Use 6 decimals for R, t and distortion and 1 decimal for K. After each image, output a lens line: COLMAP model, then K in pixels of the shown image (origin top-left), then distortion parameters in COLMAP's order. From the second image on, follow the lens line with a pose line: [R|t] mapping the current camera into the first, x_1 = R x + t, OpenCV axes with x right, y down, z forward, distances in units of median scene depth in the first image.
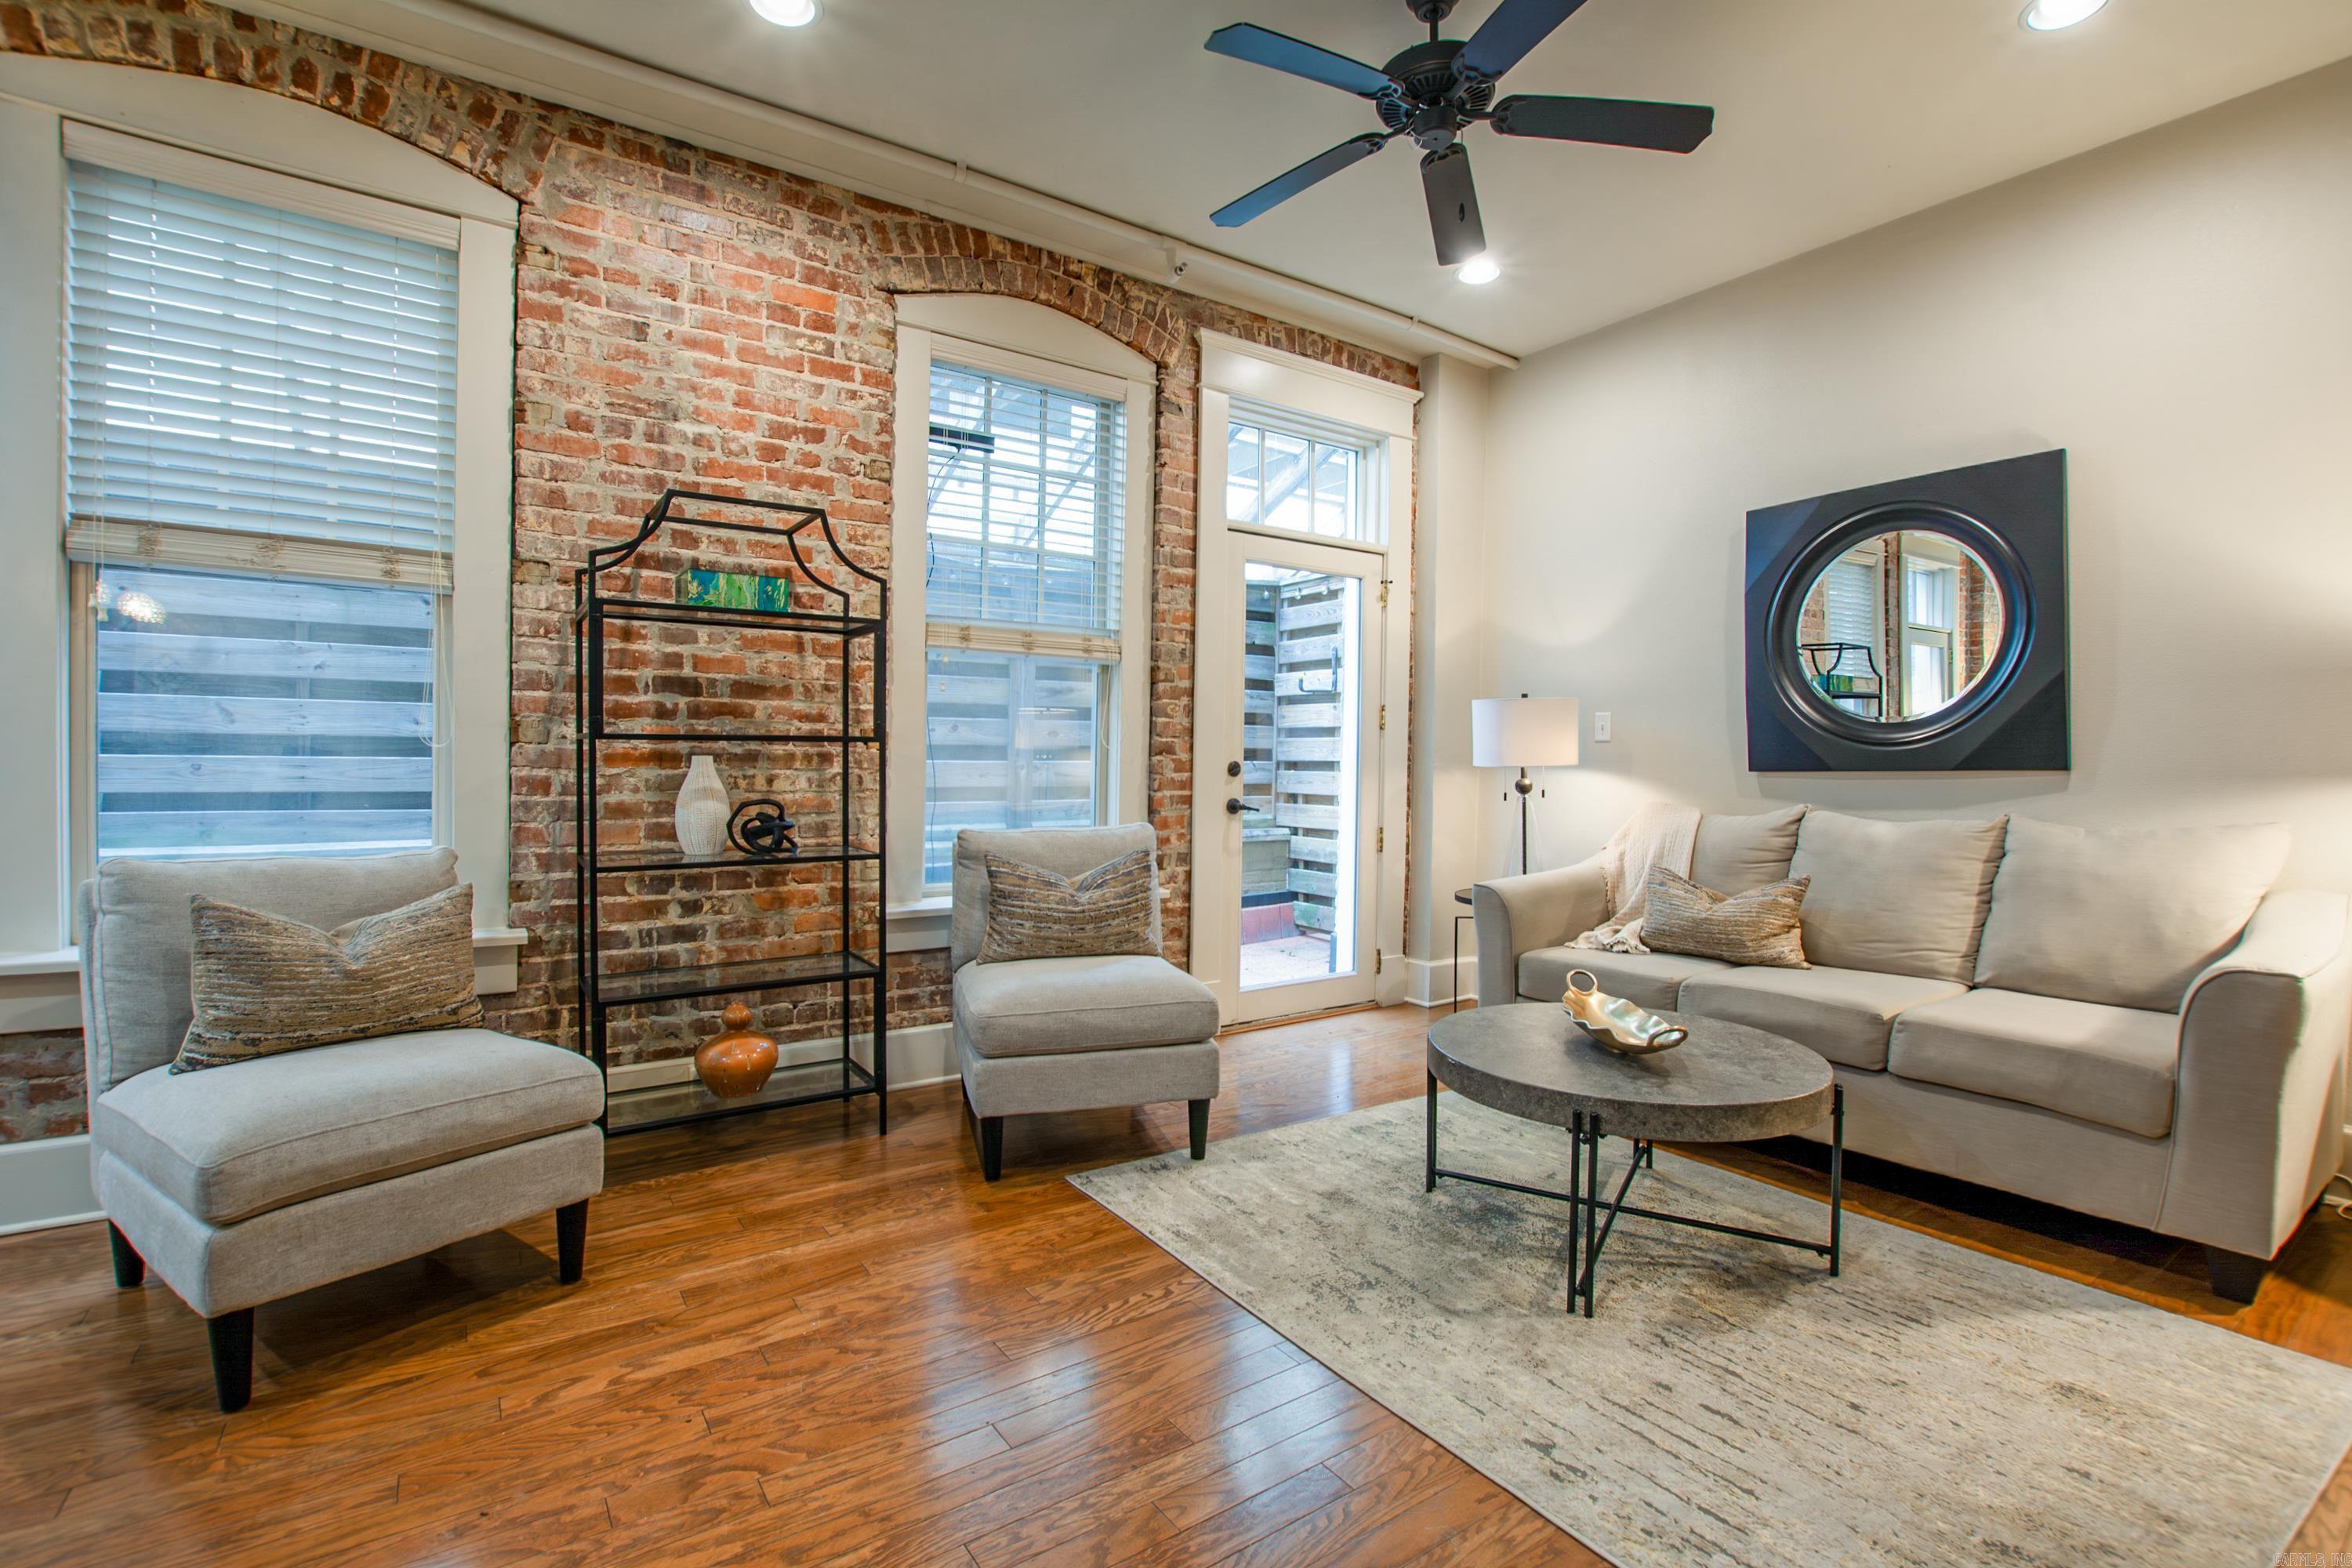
lens RADIAL K [[1052.1, 0, 1187.9], [0, 1052.1, 781.3], [0, 0, 1]] dist [-0.034559, 0.005604]
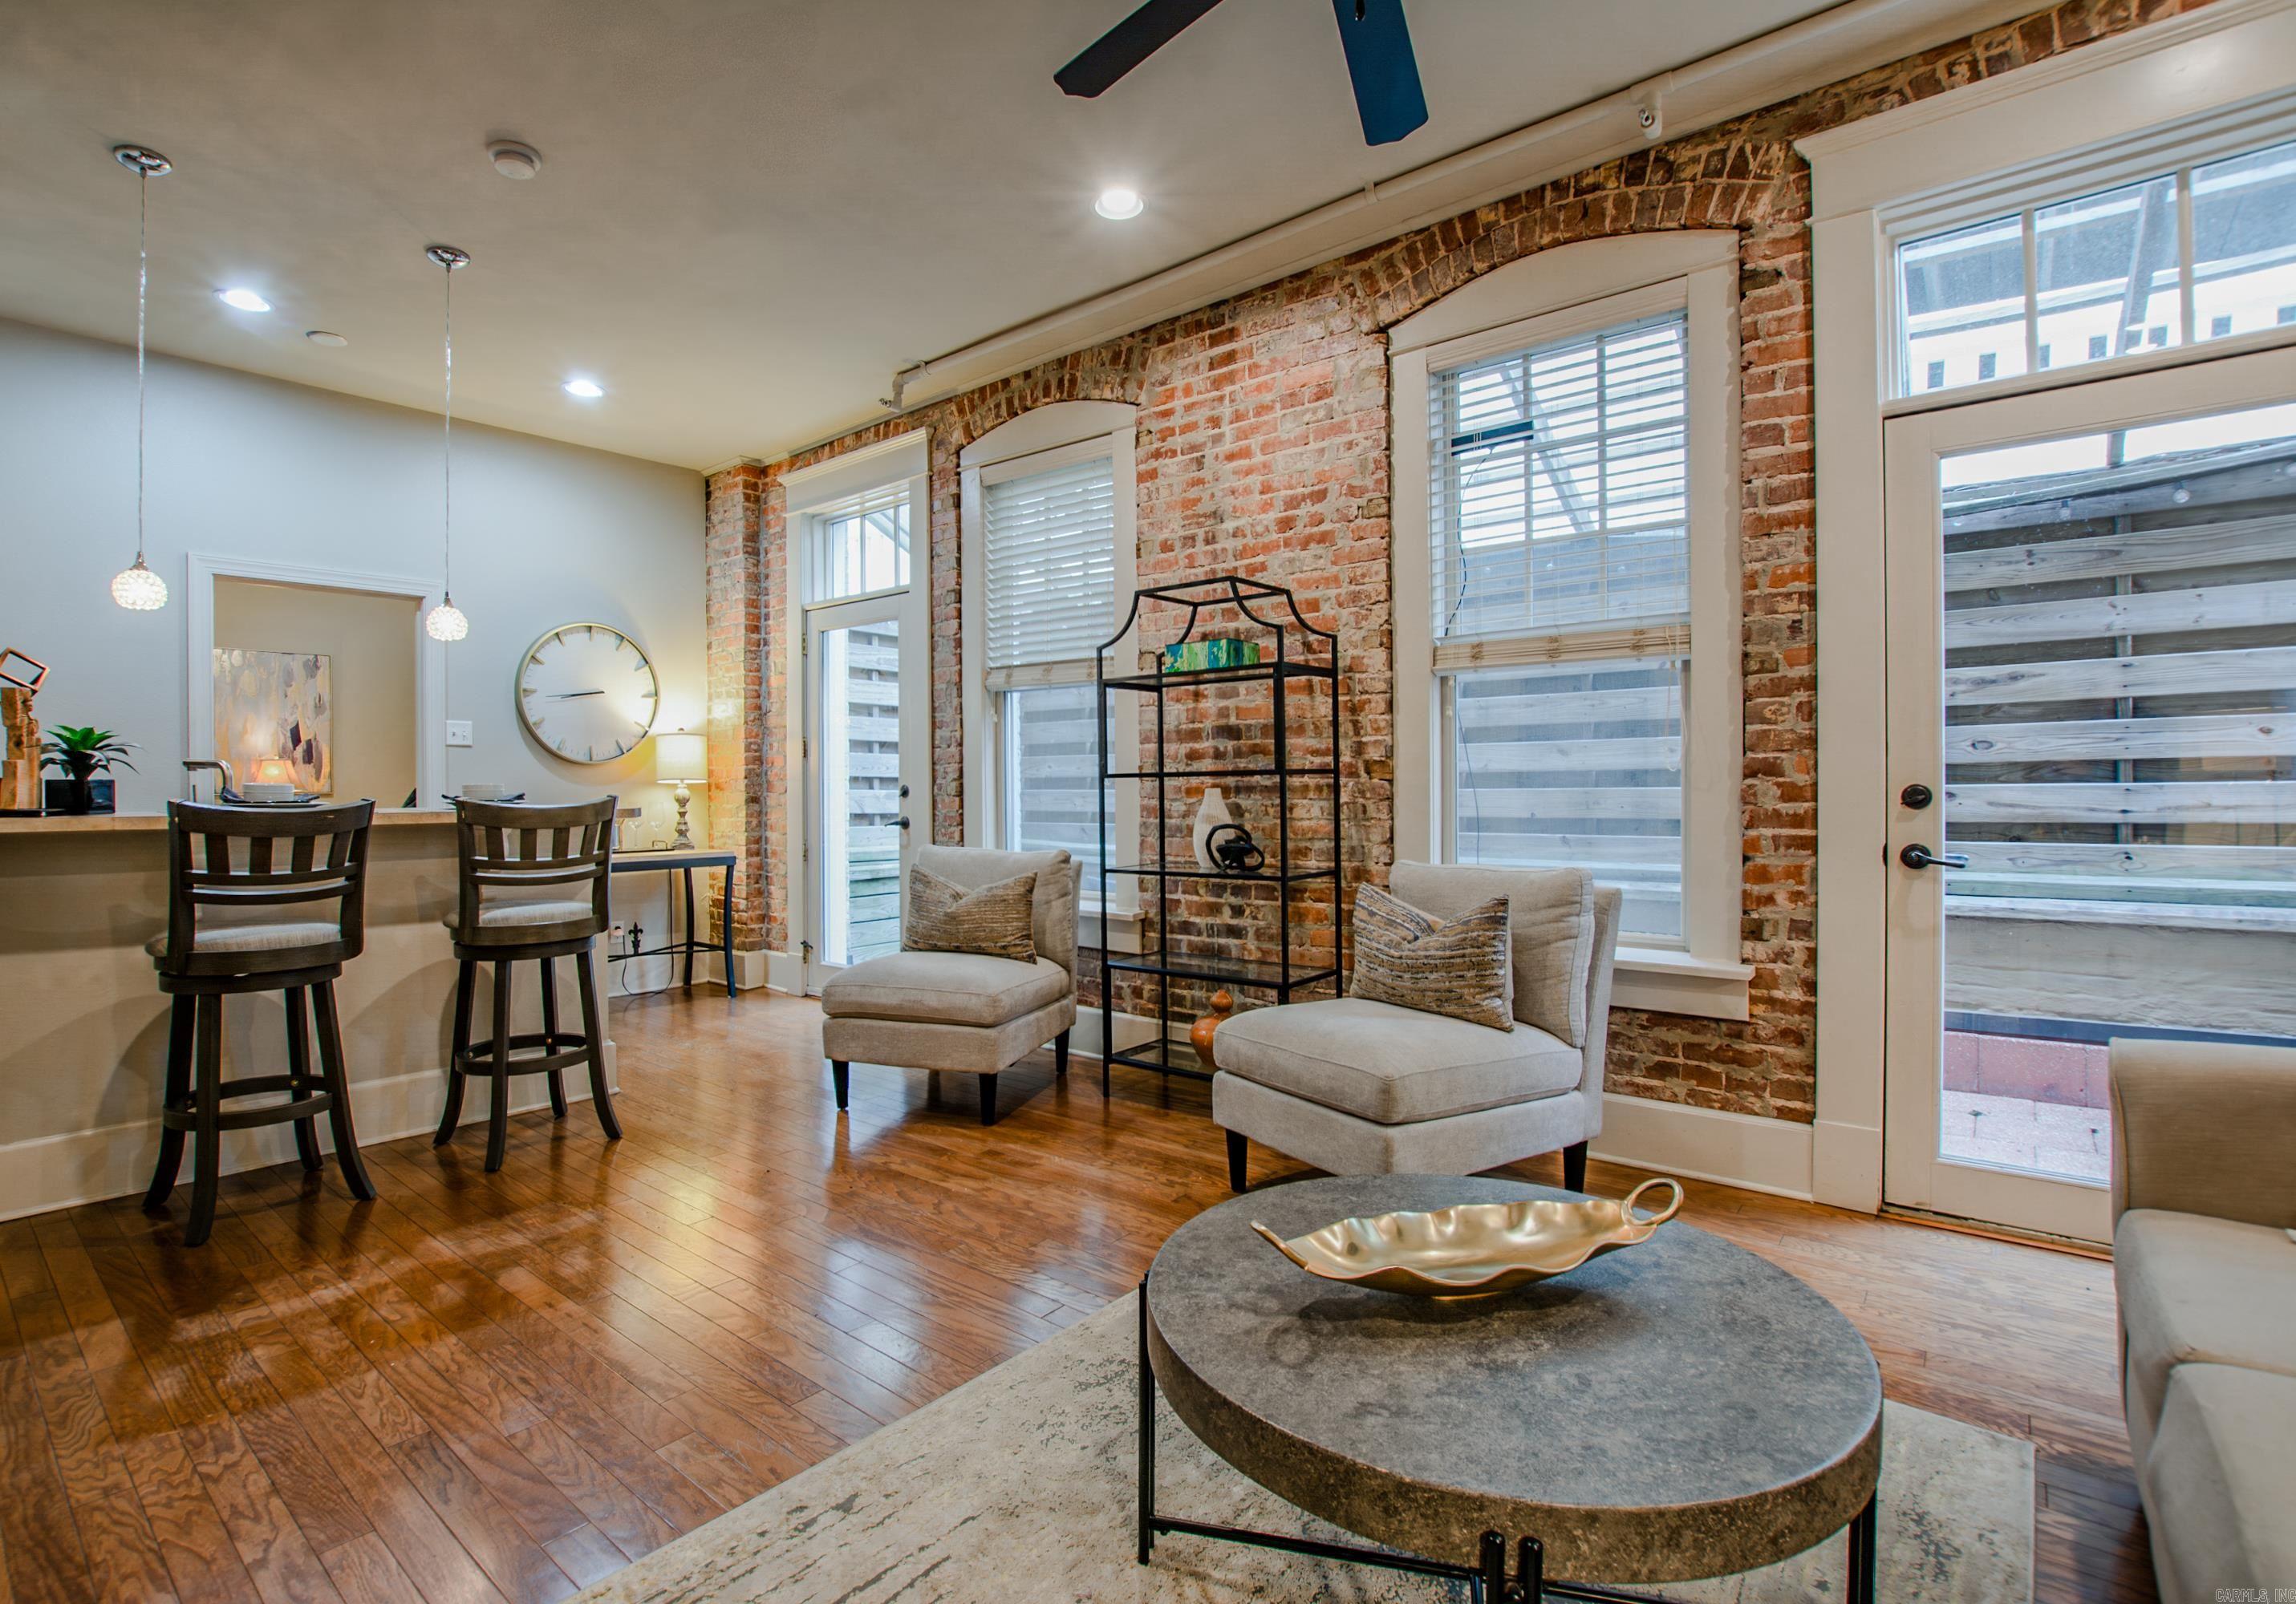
lens RADIAL K [[1084.5, 0, 1089.9], [0, 1084.5, 798.2], [0, 0, 1]] dist [-0.035491, 0.005163]
pose [[0.249015, -0.001430, -0.968499, 0.724811], [-0.007457, 0.999966, -0.003394, -0.006987], [0.968471, 0.008068, 0.248996, 0.512190]]
